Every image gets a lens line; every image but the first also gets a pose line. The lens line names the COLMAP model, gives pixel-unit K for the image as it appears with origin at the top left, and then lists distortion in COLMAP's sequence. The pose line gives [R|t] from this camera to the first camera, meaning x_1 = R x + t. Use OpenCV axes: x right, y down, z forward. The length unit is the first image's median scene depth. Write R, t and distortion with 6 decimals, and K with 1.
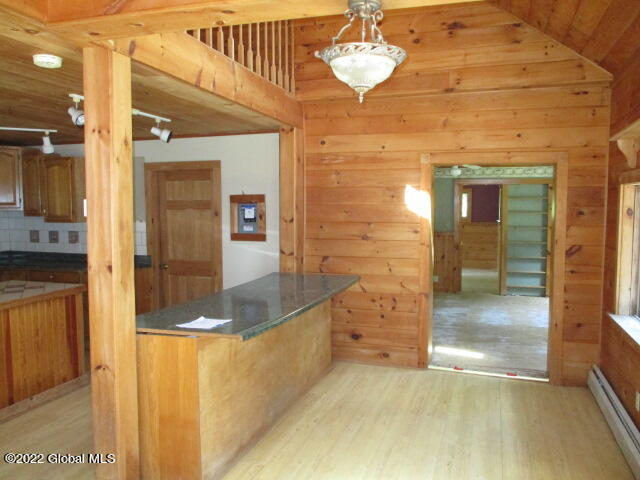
lens RADIAL K [[527.9, 0, 317.8], [0, 527.9, 240.5], [0, 0, 1]] dist [-0.028325, 0.003999]
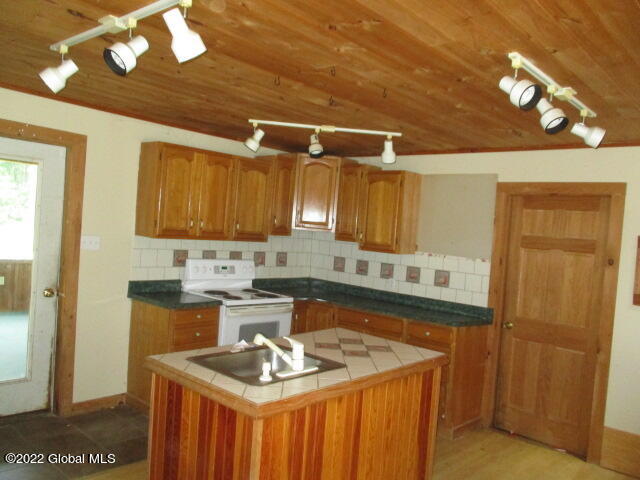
lens RADIAL K [[527.9, 0, 318.8], [0, 527.9, 241.2], [0, 0, 1]] dist [-0.028325, 0.003999]
pose [[0.907771, 0.084186, -0.410931, -0.247518], [-0.105797, 0.993932, -0.030089, -0.016886], [0.405905, 0.070790, 0.911170, 0.233961]]
